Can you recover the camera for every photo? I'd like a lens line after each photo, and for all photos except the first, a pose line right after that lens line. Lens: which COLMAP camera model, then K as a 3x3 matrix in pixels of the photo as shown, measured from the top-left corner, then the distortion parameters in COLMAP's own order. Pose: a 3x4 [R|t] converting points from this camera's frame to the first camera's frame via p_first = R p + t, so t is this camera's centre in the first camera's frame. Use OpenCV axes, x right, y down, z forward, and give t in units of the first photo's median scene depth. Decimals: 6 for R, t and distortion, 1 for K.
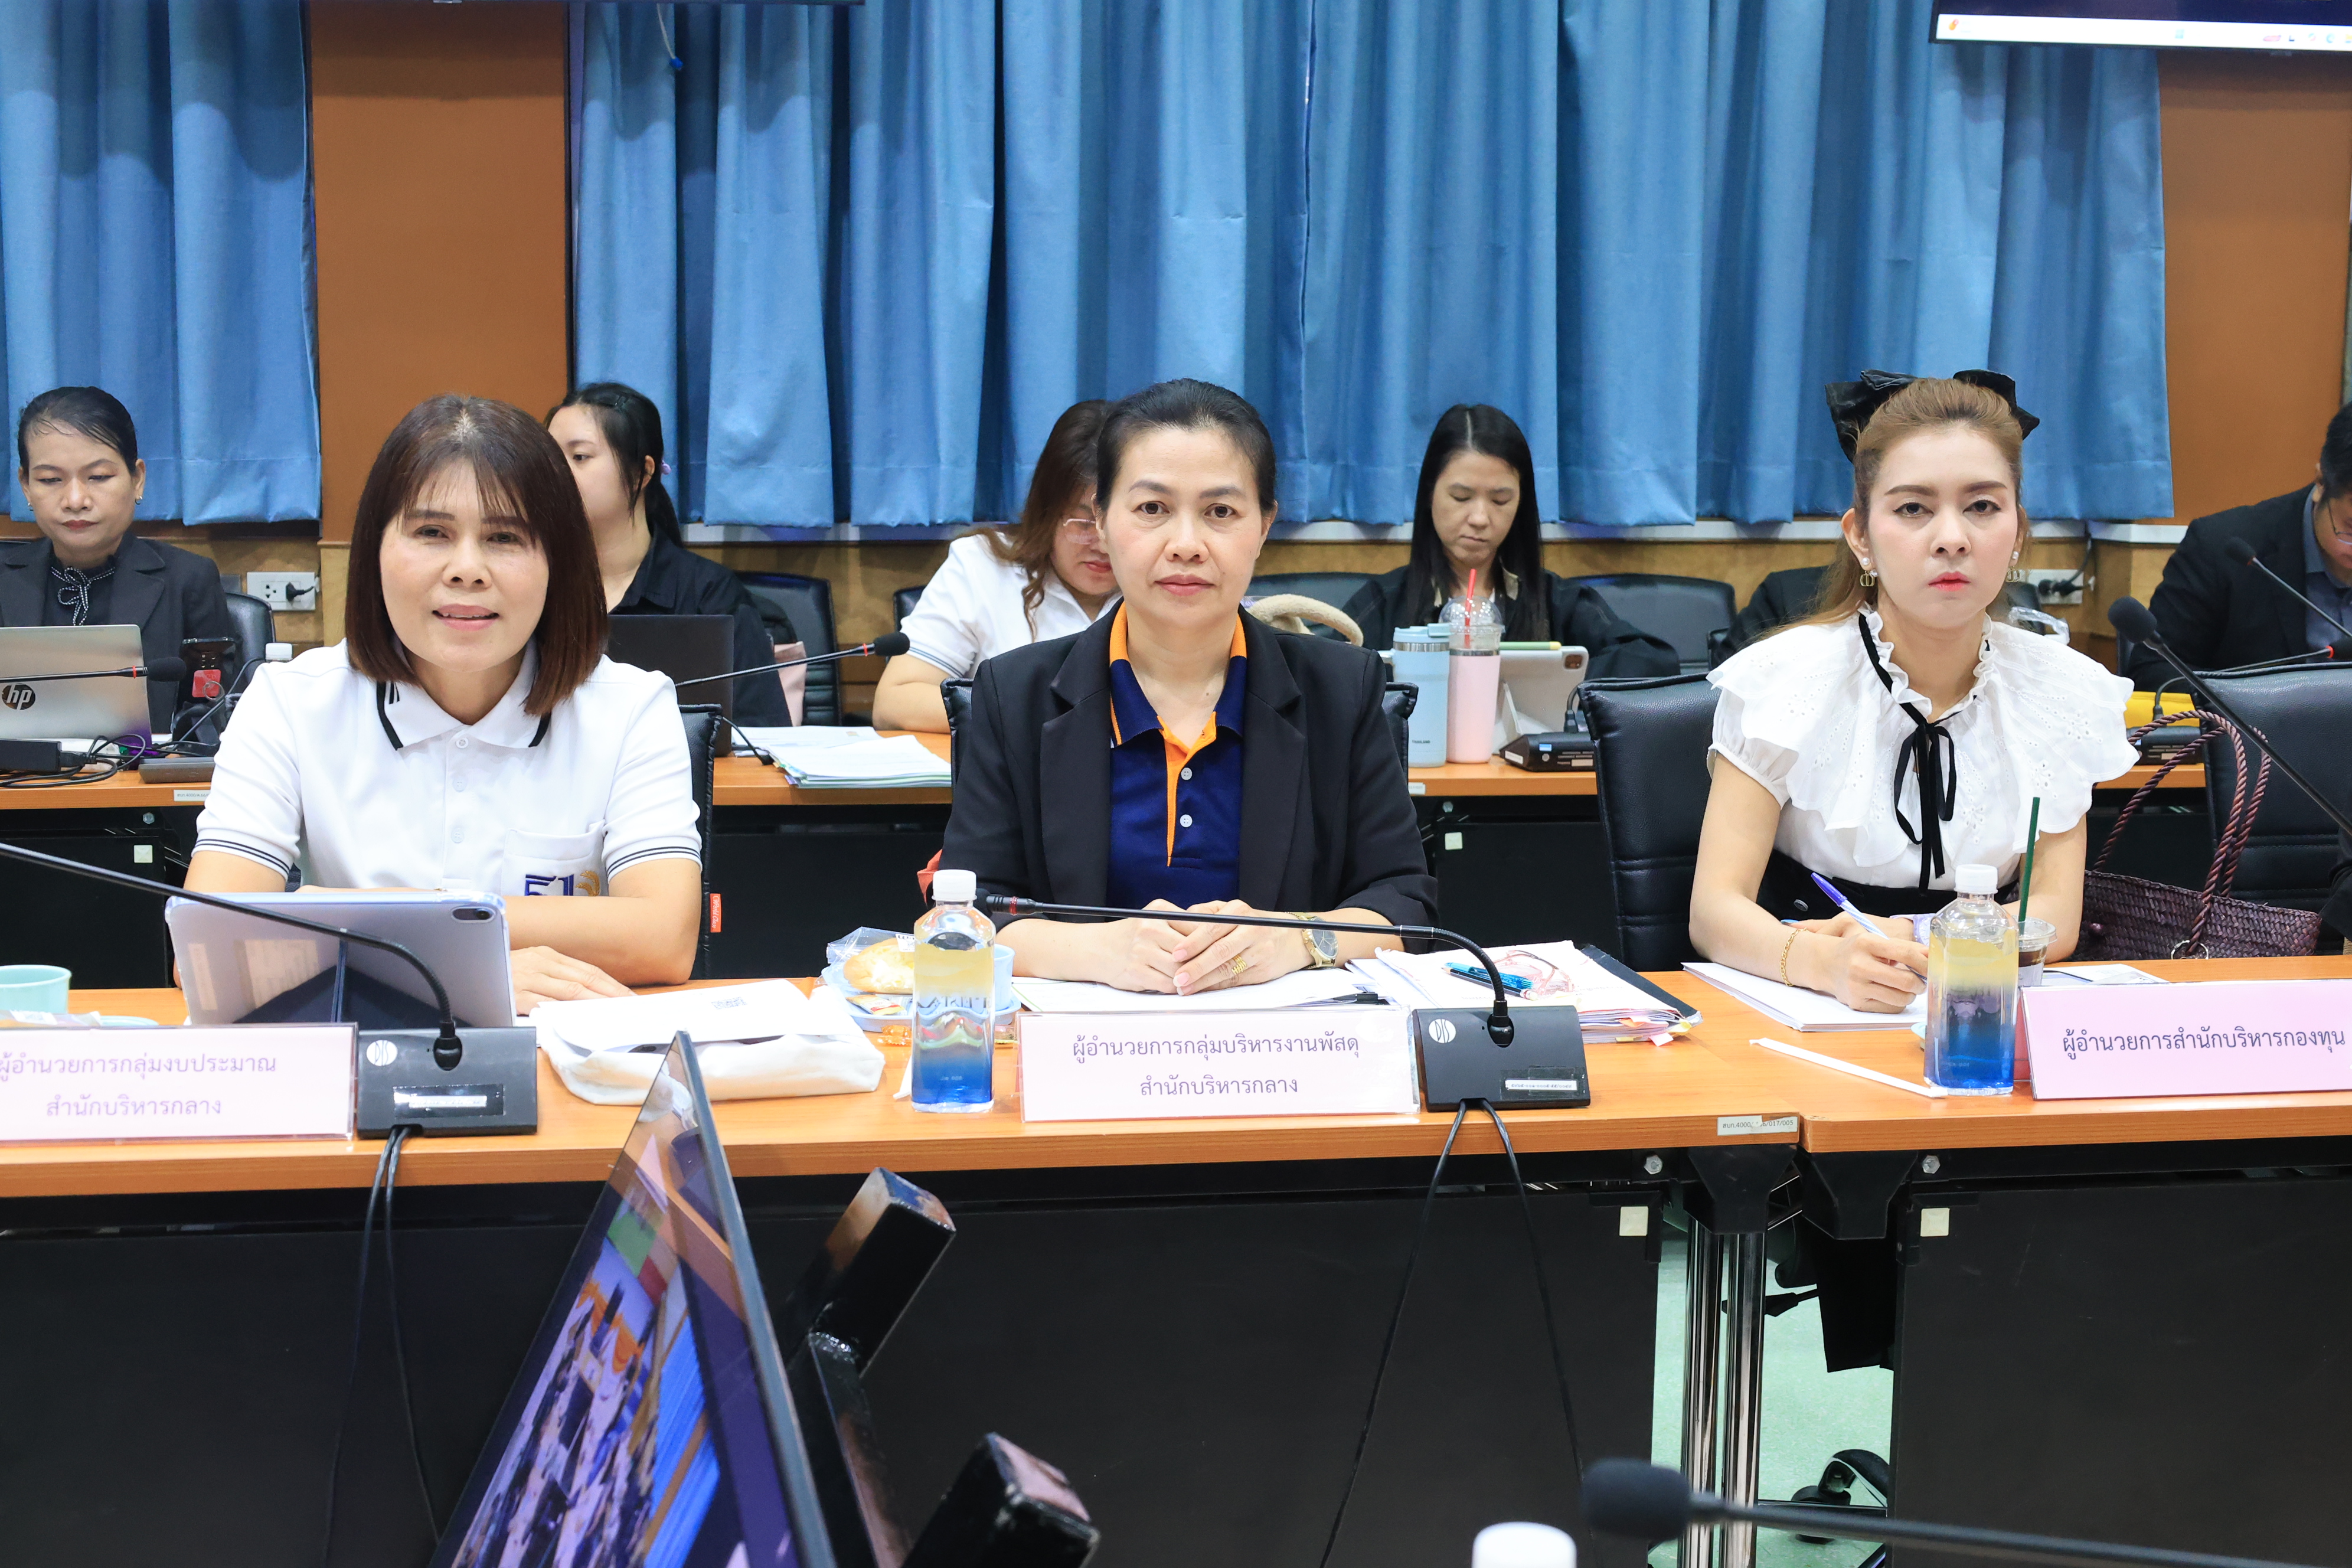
lens RADIAL K [[3315.1, 0, 1172.3], [0, 3315.1, 774.7], [0, 0, 1]] dist [-0.046546, 0.000000]
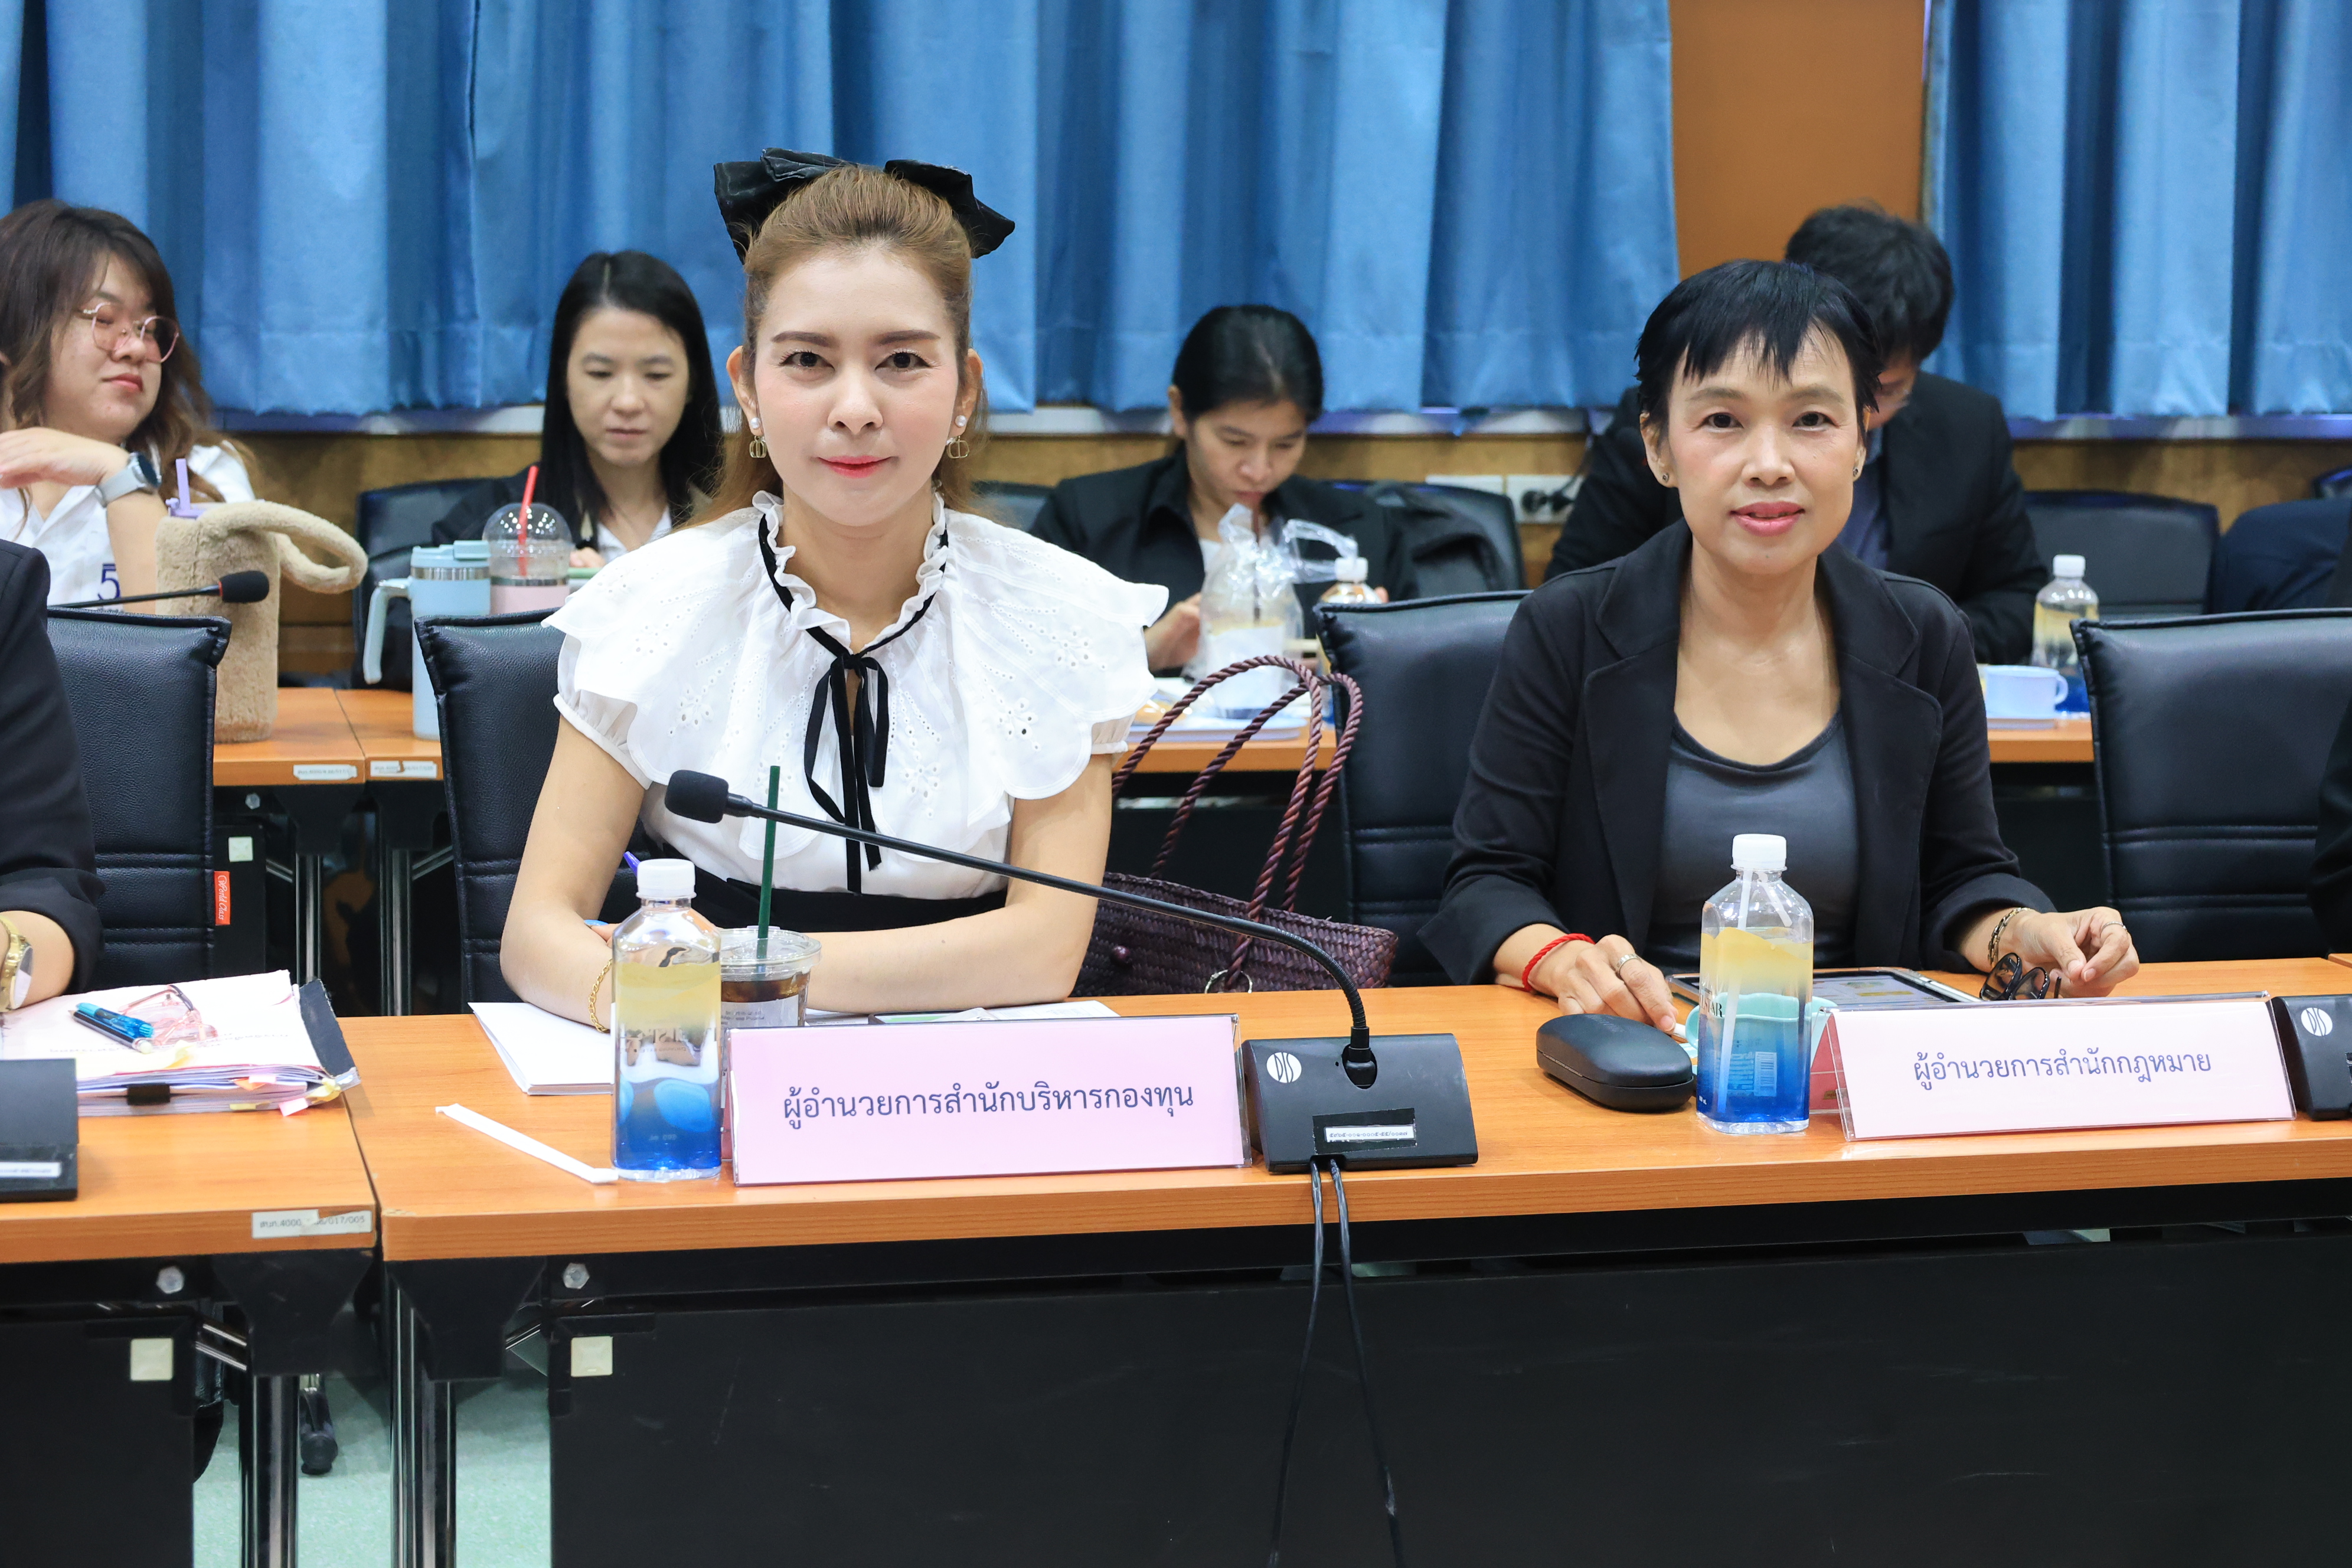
lens RADIAL K [[4530.4, 0, 1169.5], [0, 4530.4, 786.3], [0, 0, 1]] dist [-0.049447, 0.000000]
pose [[0.995346, -0.003596, 0.096298, 0.132026], [0.003198, 0.999986, 0.004287, 0.003852], [-0.096312, -0.003959, 0.995343, 0.004626]]
